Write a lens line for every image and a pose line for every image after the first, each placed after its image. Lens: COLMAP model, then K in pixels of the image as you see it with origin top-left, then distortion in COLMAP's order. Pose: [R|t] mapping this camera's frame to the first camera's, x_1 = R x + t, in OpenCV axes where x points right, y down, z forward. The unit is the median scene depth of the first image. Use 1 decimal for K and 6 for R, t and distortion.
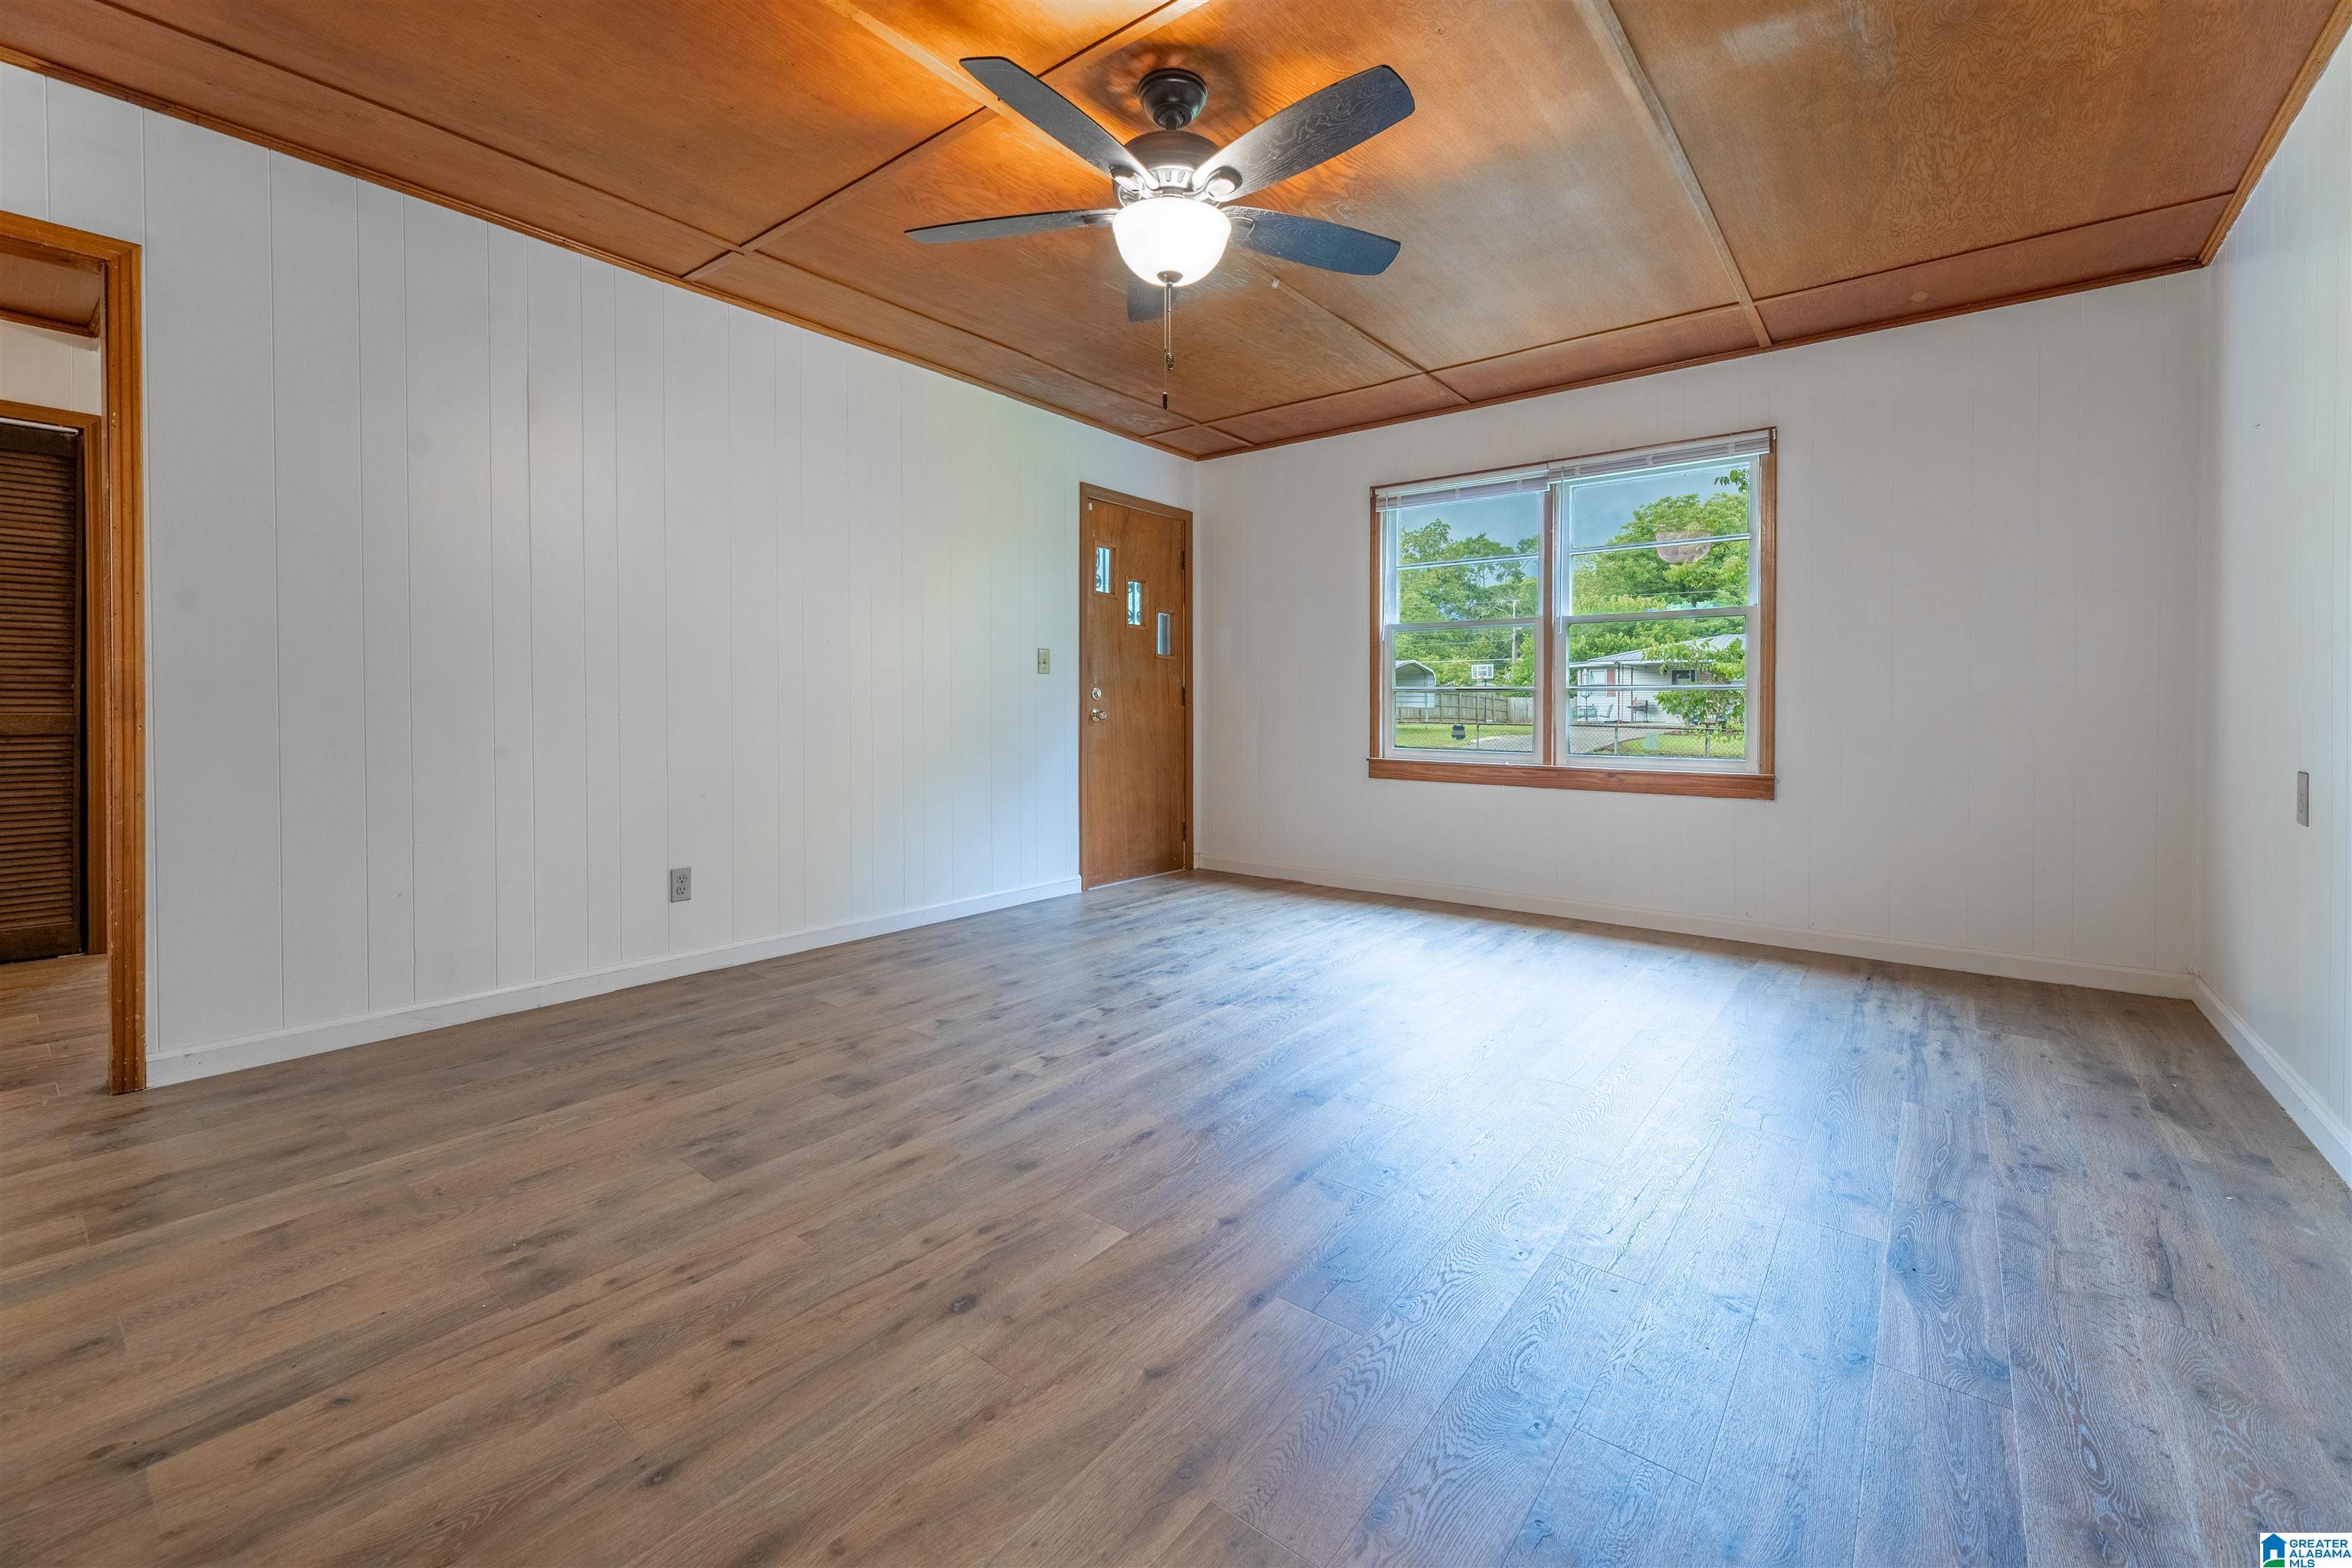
lens RADIAL K [[976.0, 0, 1173.2], [0, 976.0, 691.6], [0, 0, 1]] dist [-0.000236, -0.000035]
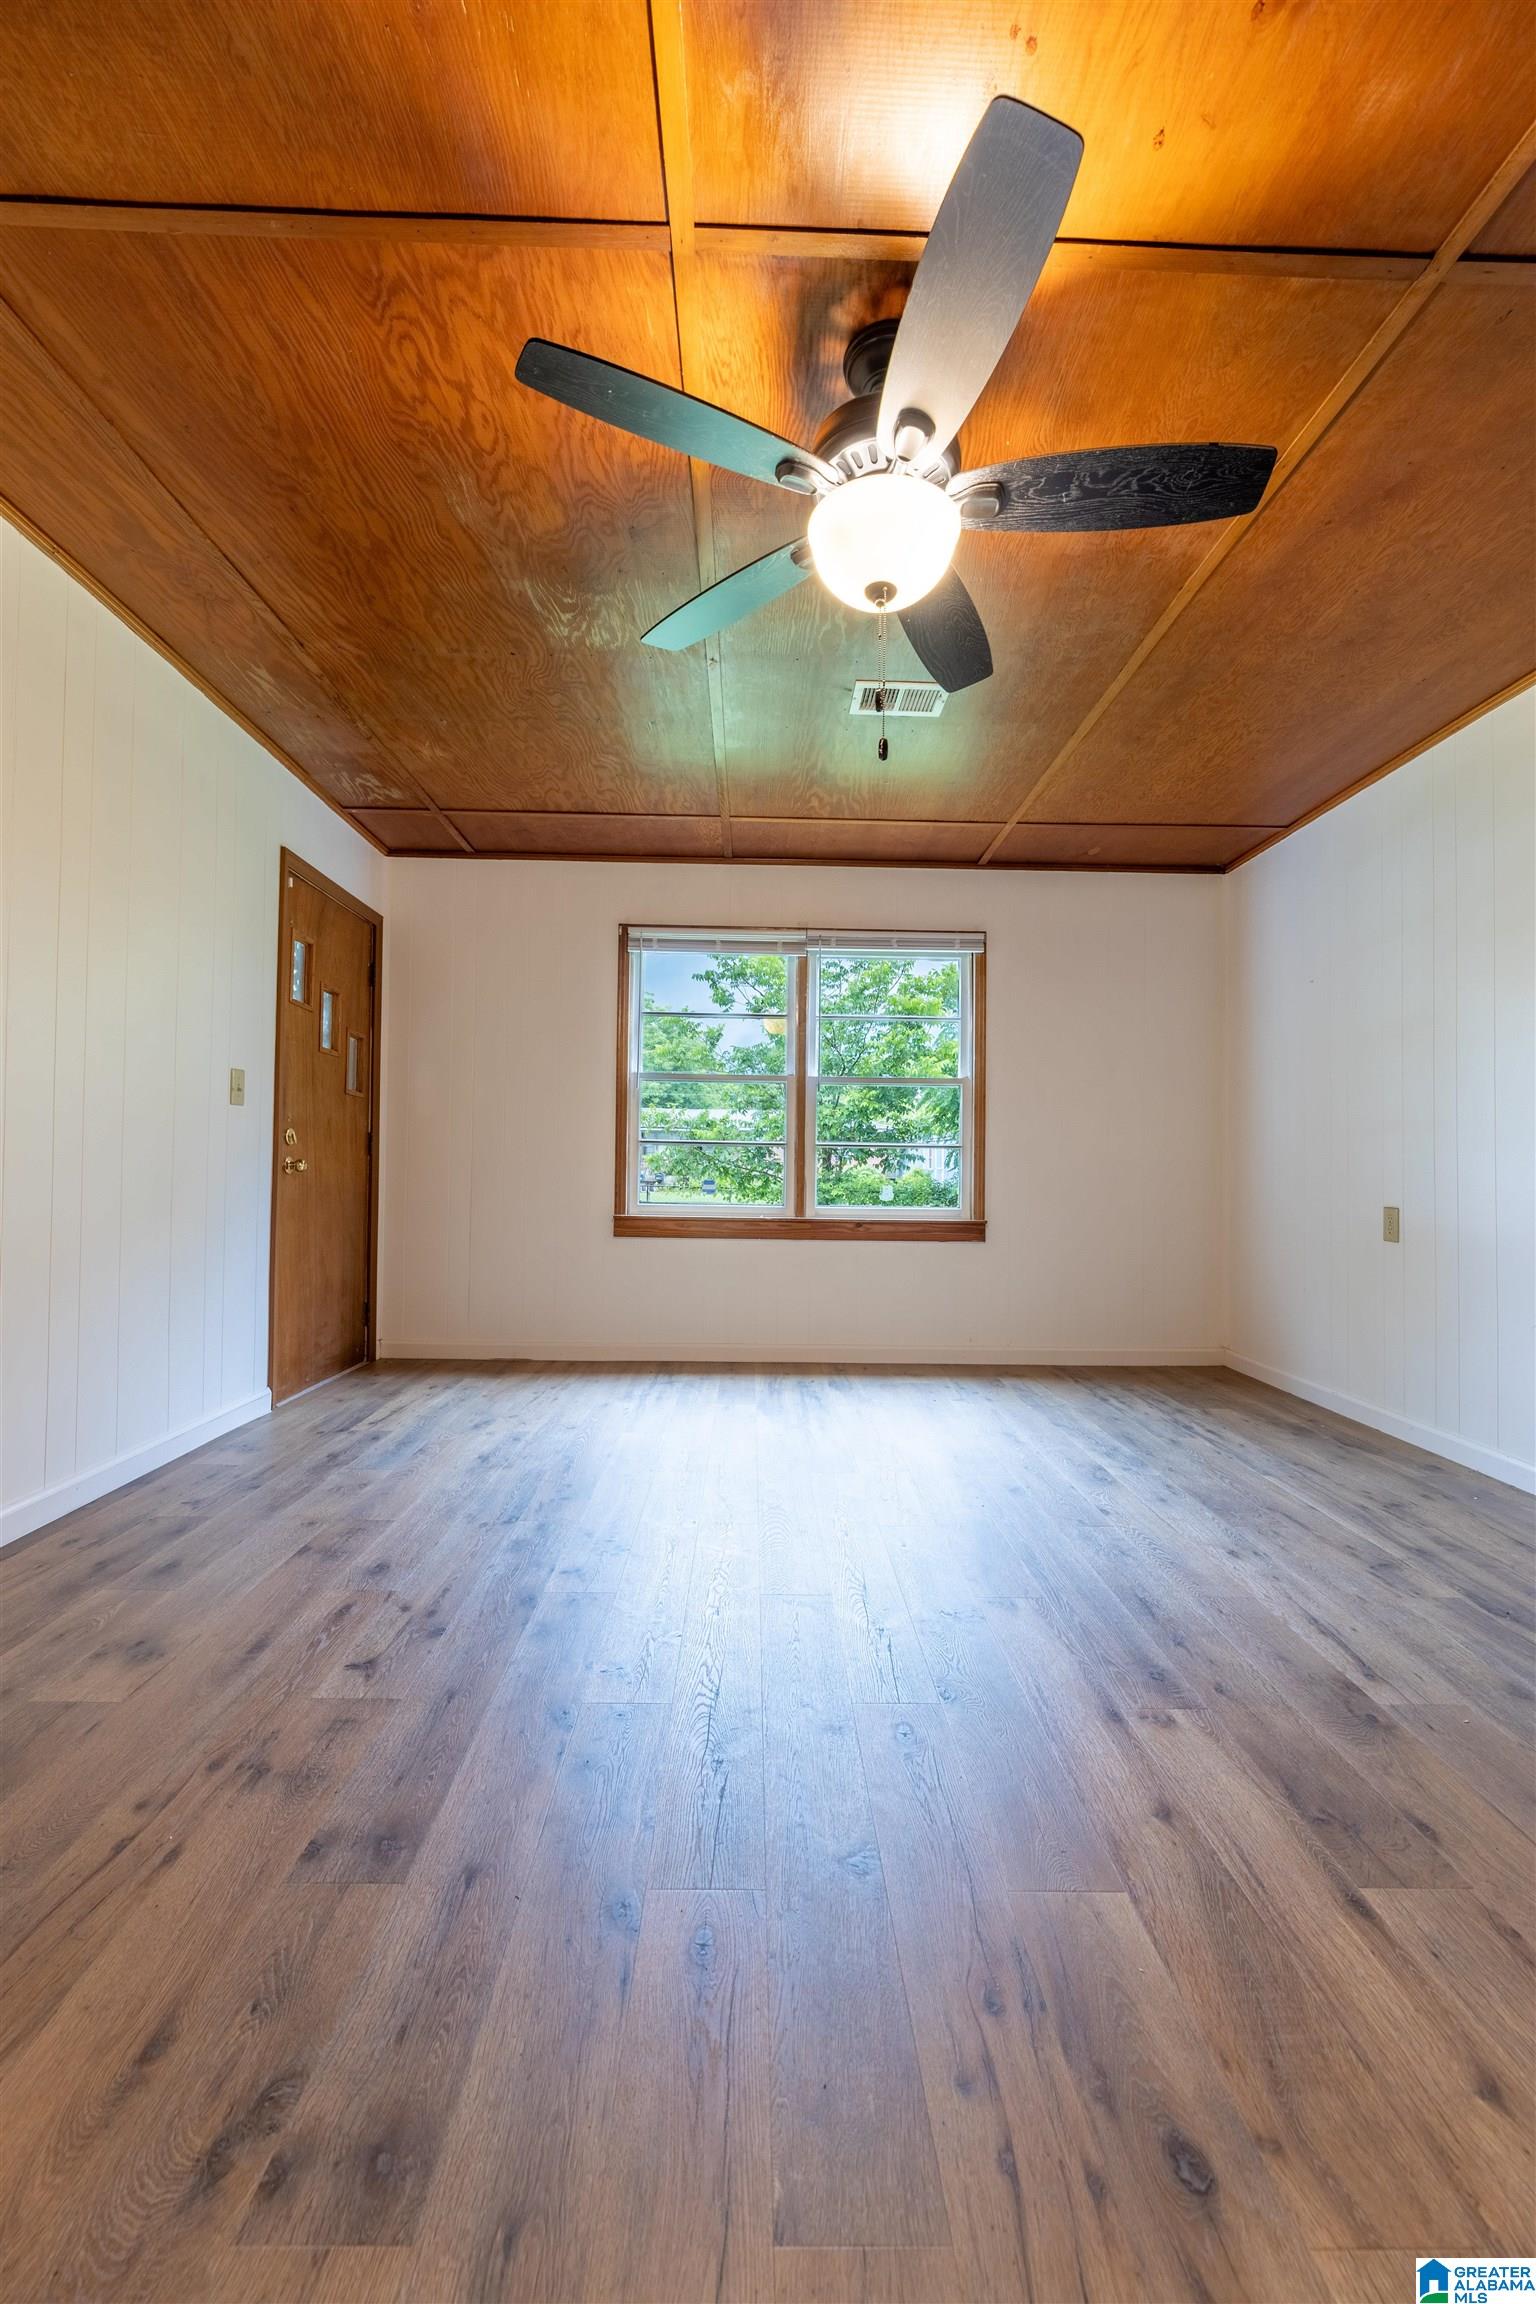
lens RADIAL K [[921.4, 0, 774.8], [0, 921.4, 1139.9], [0, 0, 1]] dist [0.007790, -0.004178]
pose [[0.768105, 0.028622, 0.639683, -0.393698], [-0.020175, 0.999586, -0.020500, 0.018760], [-0.640005, 0.002841, 0.768365, 0.376170]]
